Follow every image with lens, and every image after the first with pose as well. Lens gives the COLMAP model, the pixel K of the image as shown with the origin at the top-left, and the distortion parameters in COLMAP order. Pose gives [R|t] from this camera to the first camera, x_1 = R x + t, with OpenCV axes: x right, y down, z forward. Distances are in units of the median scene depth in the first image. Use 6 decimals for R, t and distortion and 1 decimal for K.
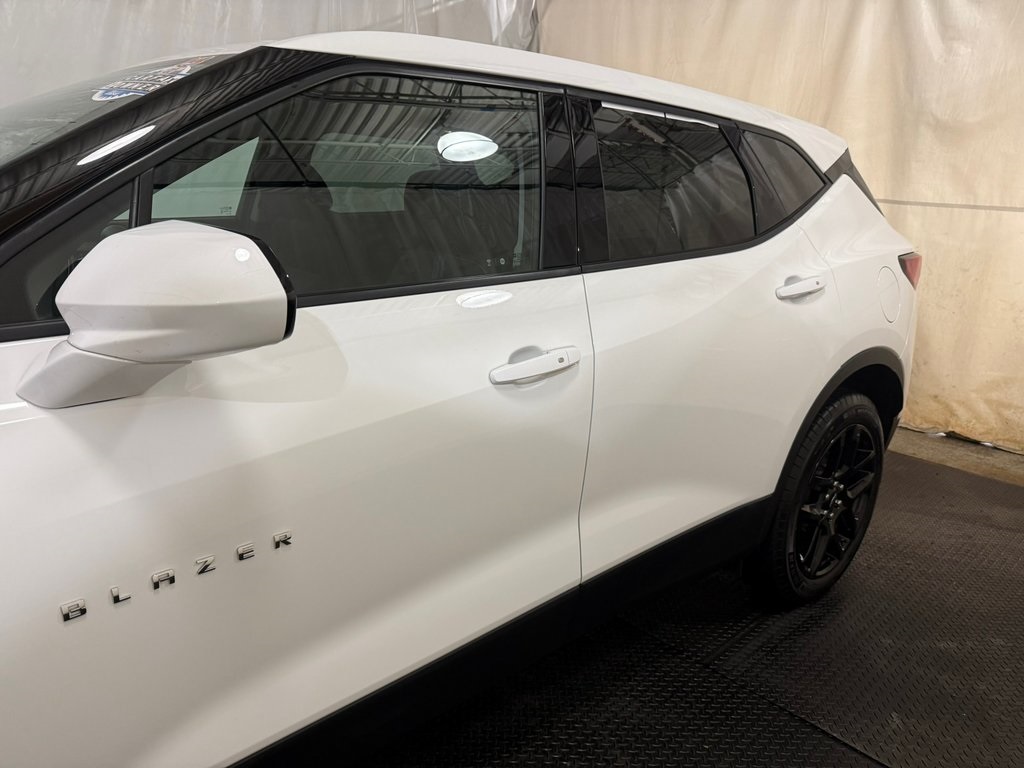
lens RADIAL K [[722.3, 0, 513.1], [0, 722.3, 382.9], [0, 0, 1]] dist [0.009455, -0.000151]
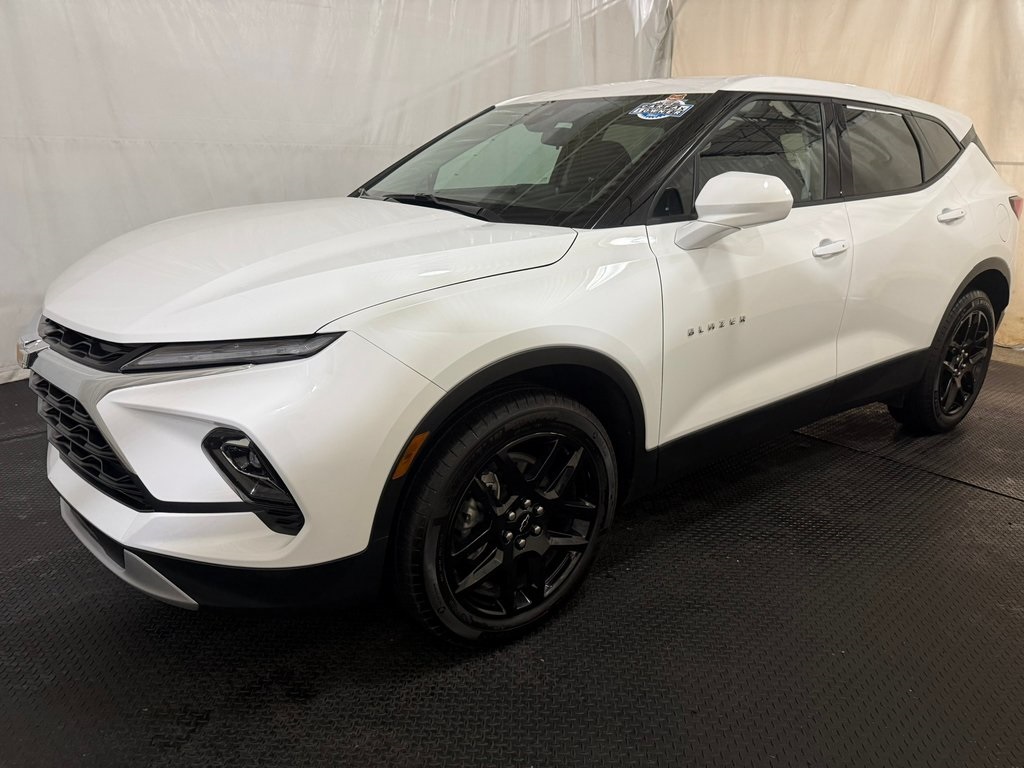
lens RADIAL K [[722.3, 0, 511.6], [0, 722.3, 385.2], [0, 0, 1]] dist [0.009455, -0.000151]
pose [[0.997999, -0.005821, -0.062954, -0.401914], [0.007988, 0.999382, 0.034235, 0.153550], [0.062716, -0.034670, 0.997429, -0.570274]]
